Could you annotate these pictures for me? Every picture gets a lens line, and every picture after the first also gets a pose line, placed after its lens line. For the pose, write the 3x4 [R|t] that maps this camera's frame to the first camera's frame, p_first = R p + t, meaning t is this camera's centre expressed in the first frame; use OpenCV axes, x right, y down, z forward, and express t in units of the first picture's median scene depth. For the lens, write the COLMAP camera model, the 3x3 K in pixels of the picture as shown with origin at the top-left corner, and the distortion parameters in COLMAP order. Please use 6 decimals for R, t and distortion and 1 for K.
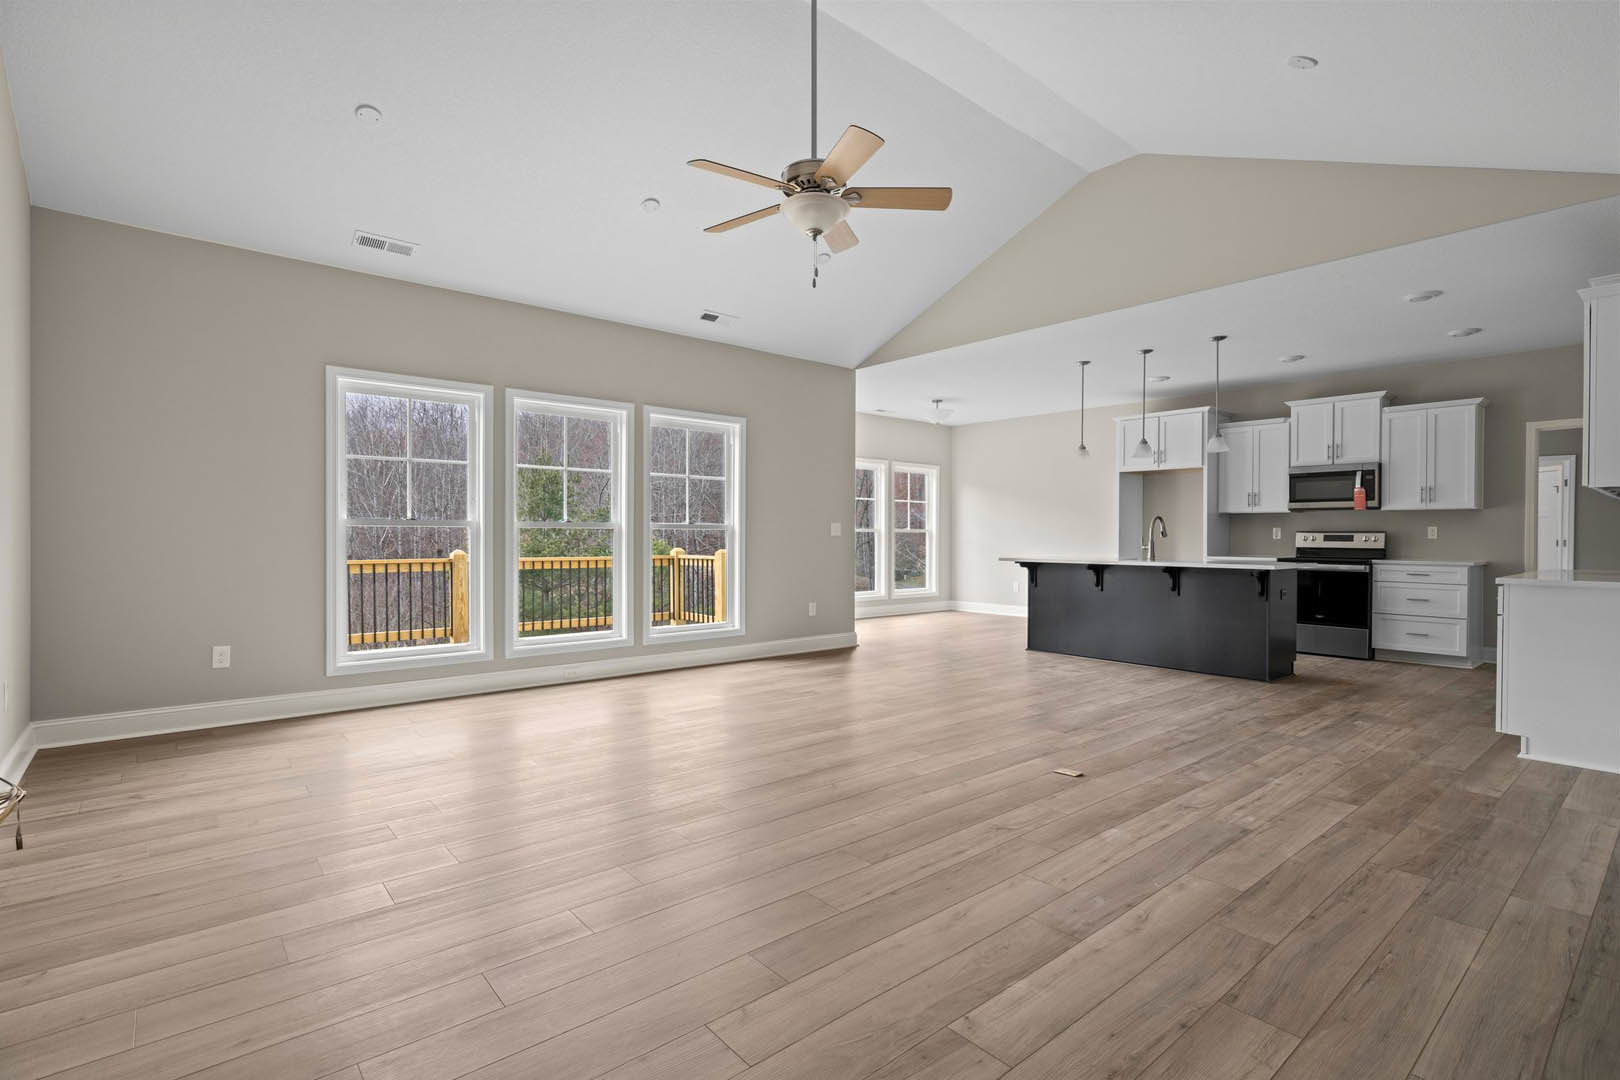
lens RADIAL K [[757.3, 0, 815.8], [0, 757.3, 538.3], [0, 0, 1]] dist [-0.006272, 0.001580]
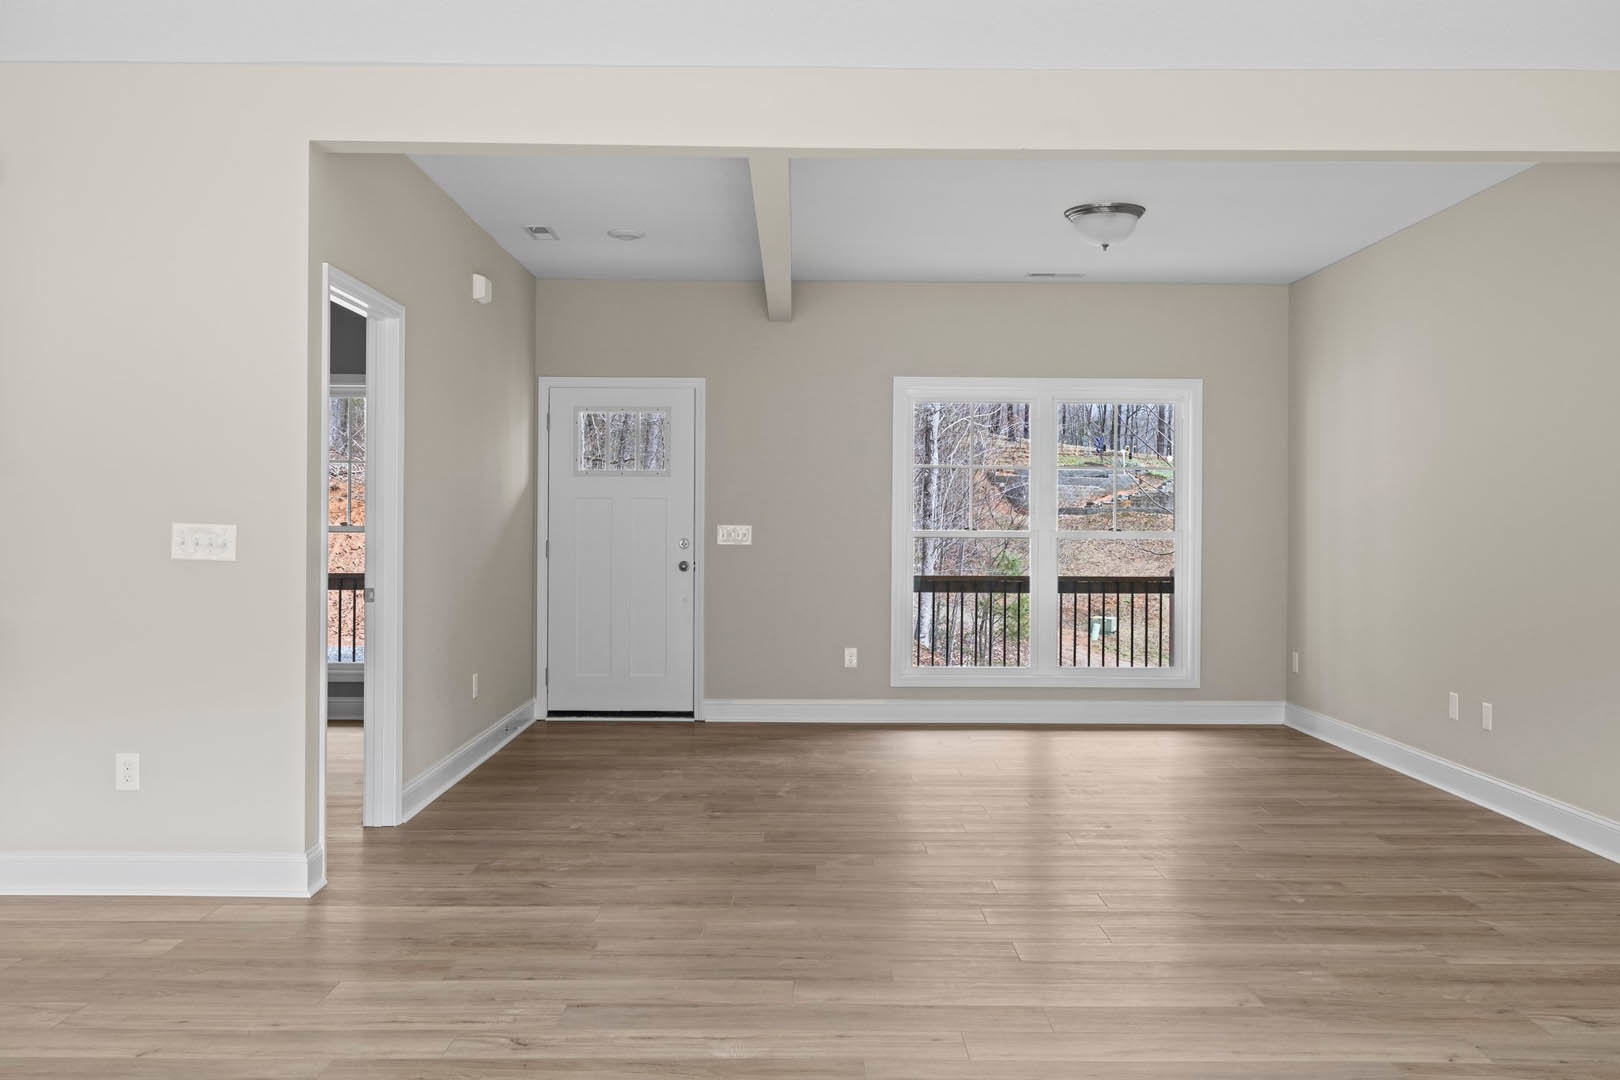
lens RADIAL K [[1371.5, 0, 812.6], [0, 1371.5, 524.0], [0, 0, 1]] dist [-0.006086, 0.007132]
pose [[-0.764038, -0.008170, 0.645120, -0.160928], [-0.006863, 0.999966, 0.004535, -0.021157], [-0.645135, -0.000963, -0.764068, 0.772269]]
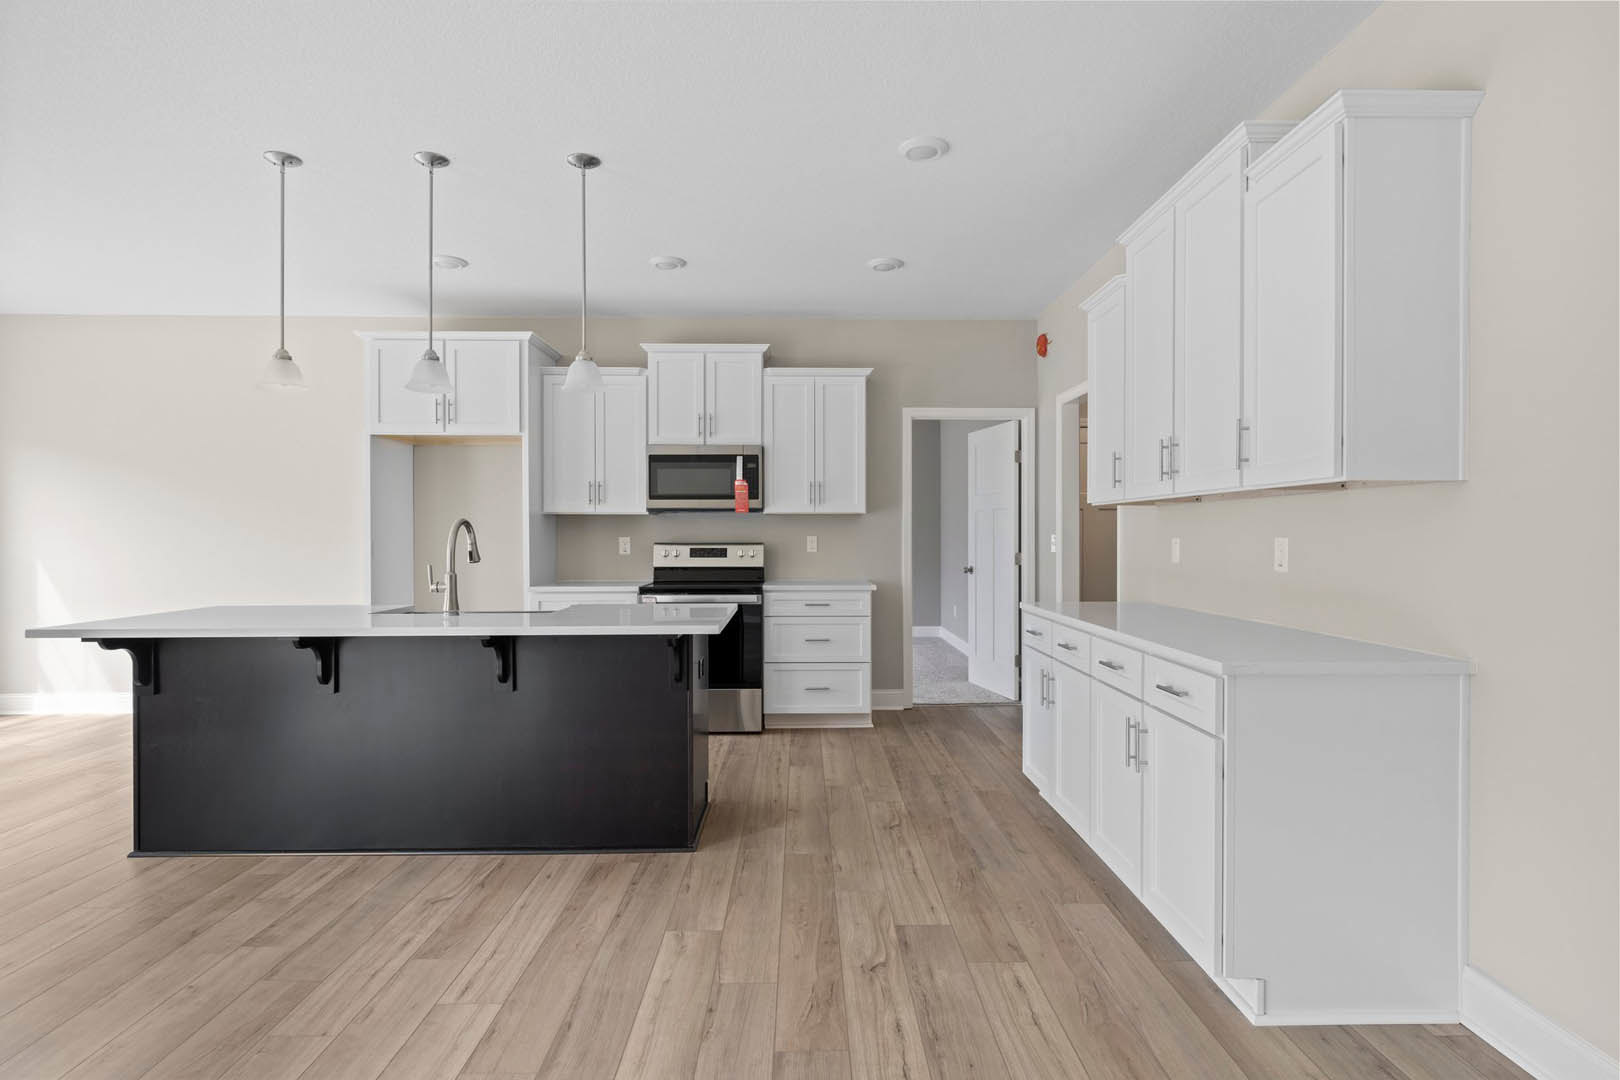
lens RADIAL K [[821.9, 0, 812.0], [0, 821.9, 541.6], [0, 0, 1]] dist [-0.003332, -0.000281]
pose [[0.634671, -0.011734, 0.772693, 0.197362], [0.007561, 0.999931, 0.008975, -0.018580], [-0.772746, 0.000146, 0.634716, 0.513699]]
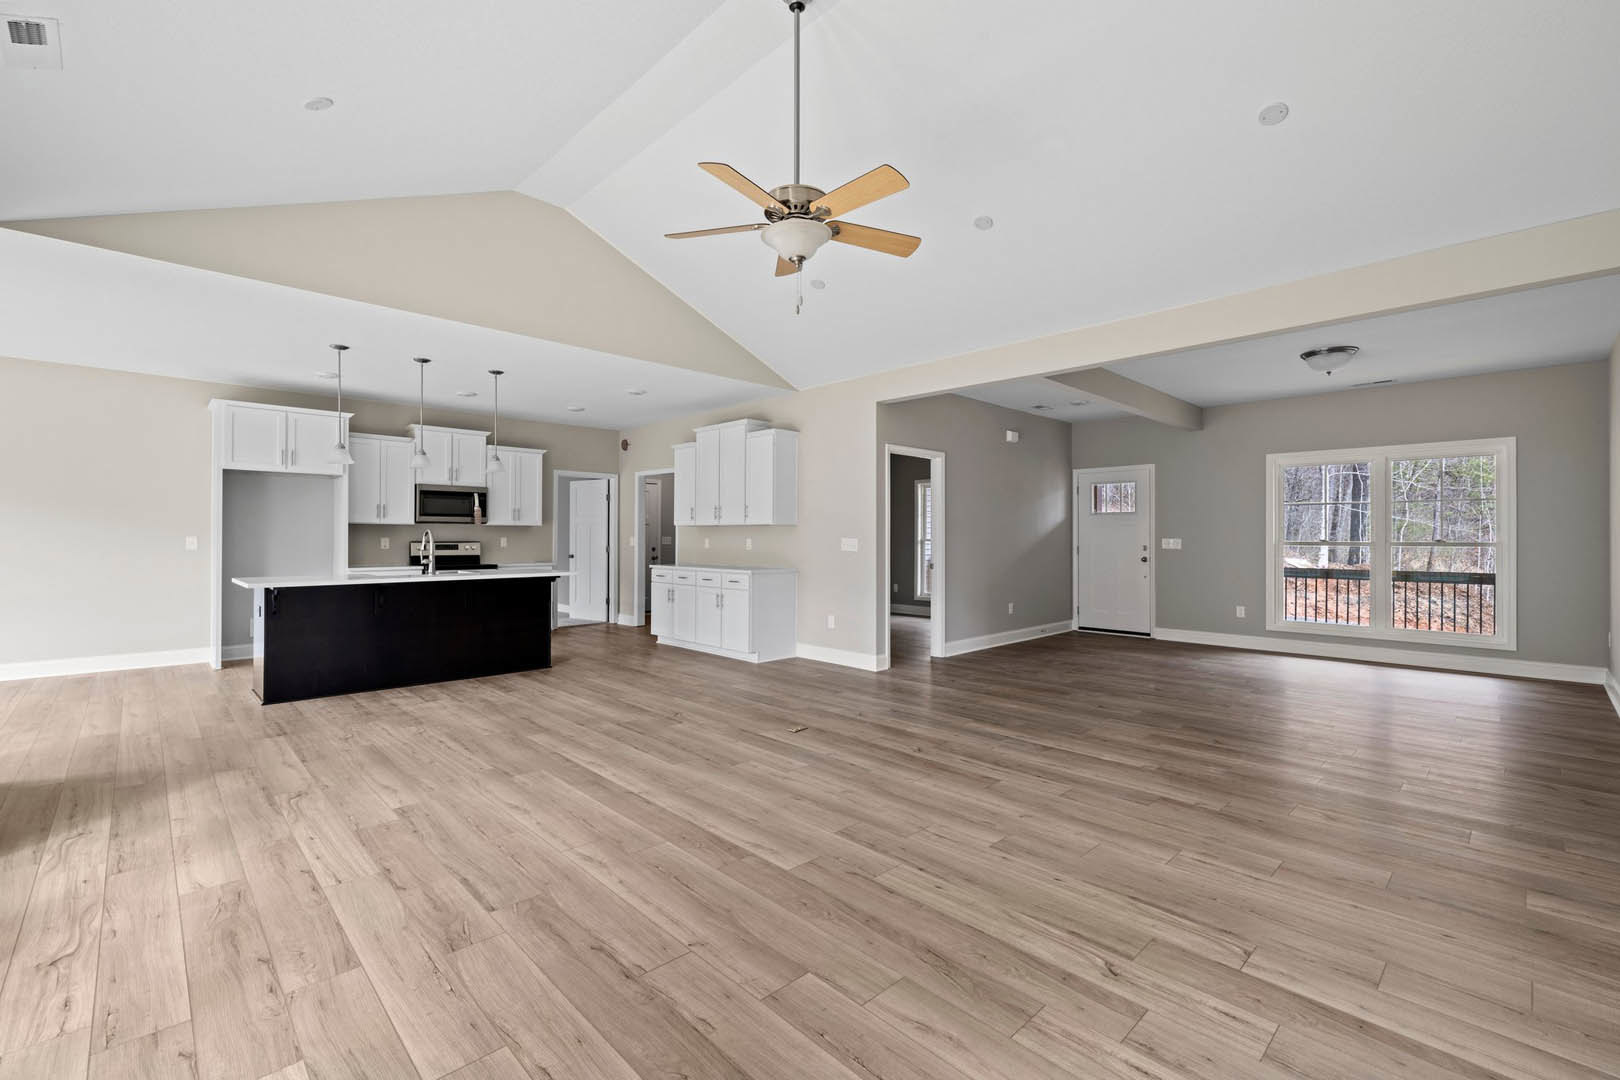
lens RADIAL K [[700.9, 0, 811.8], [0, 700.9, 531.8], [0, 0, 1]] dist [0.002167, -0.000068]
pose [[-0.059064, 0.003402, 0.998248, -0.498573], [0.000958, 0.999994, -0.003352, -0.022701], [-0.998254, 0.000758, -0.059067, 0.561354]]
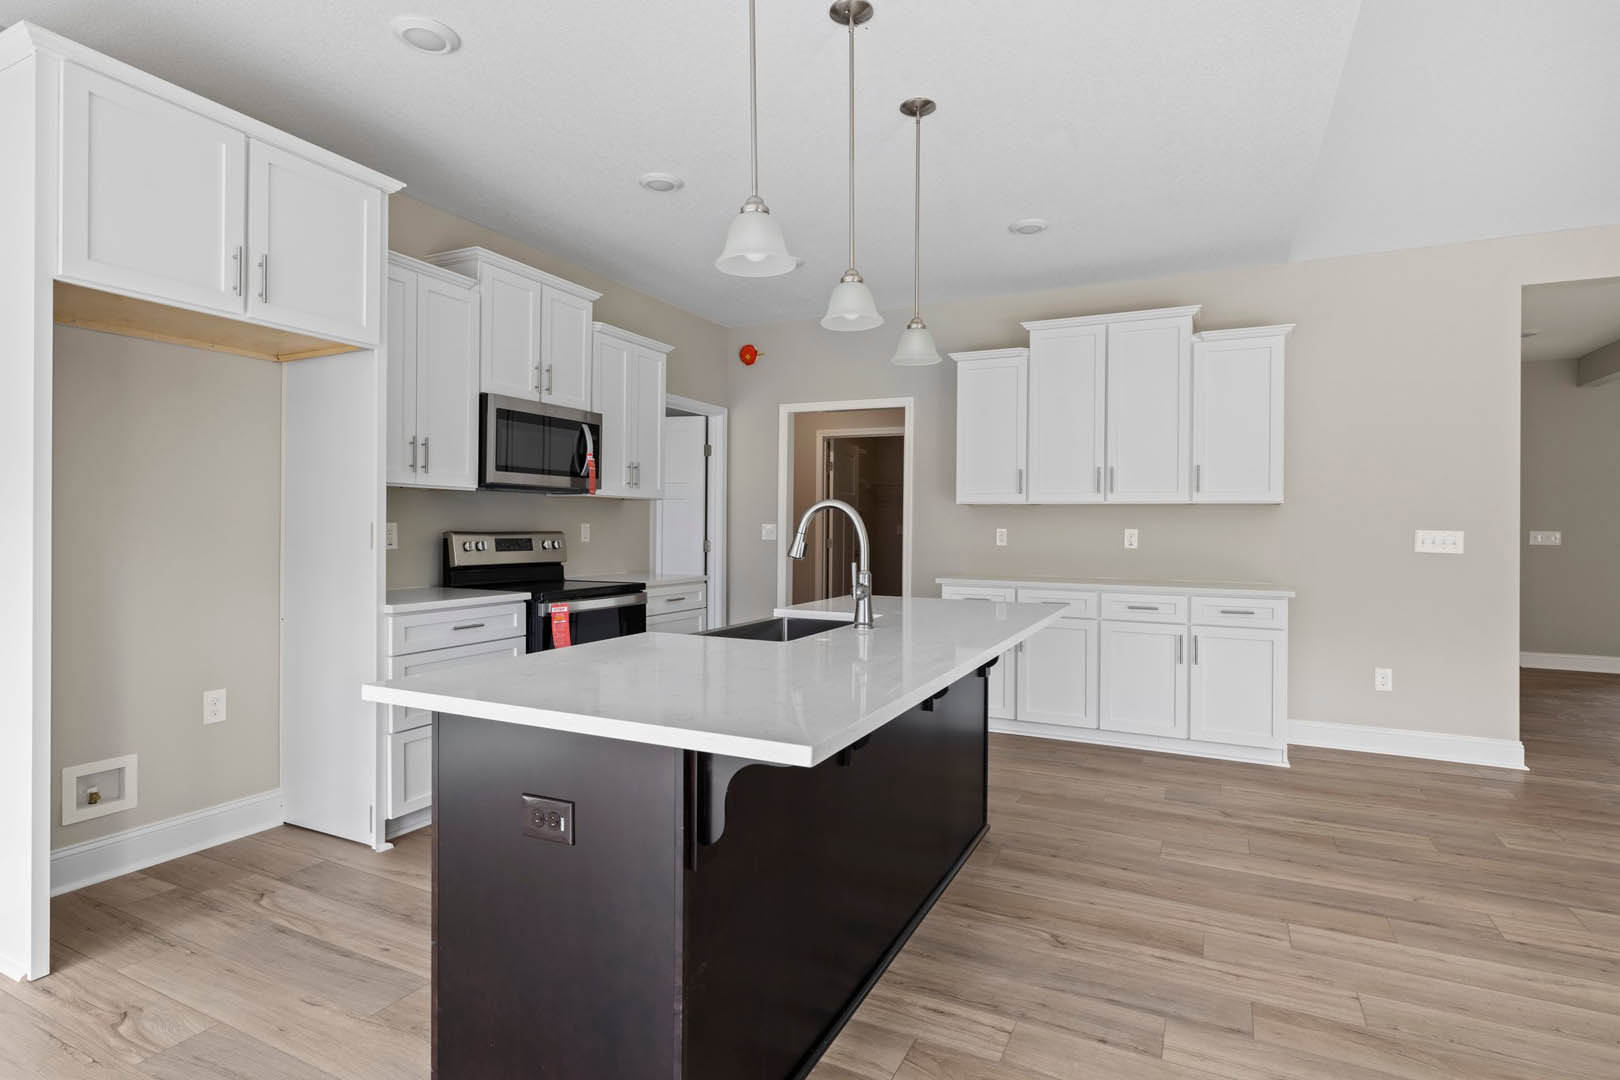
lens RADIAL K [[821.9, 0, 815.9], [0, 821.9, 526.0], [0, 0, 1]] dist [-0.003332, -0.000281]
pose [[-0.400516, -0.008415, 0.916251, 0.105558], [-0.007004, 0.999957, 0.006122, -0.020511], [-0.916263, -0.003965, -0.400558, 1.177049]]
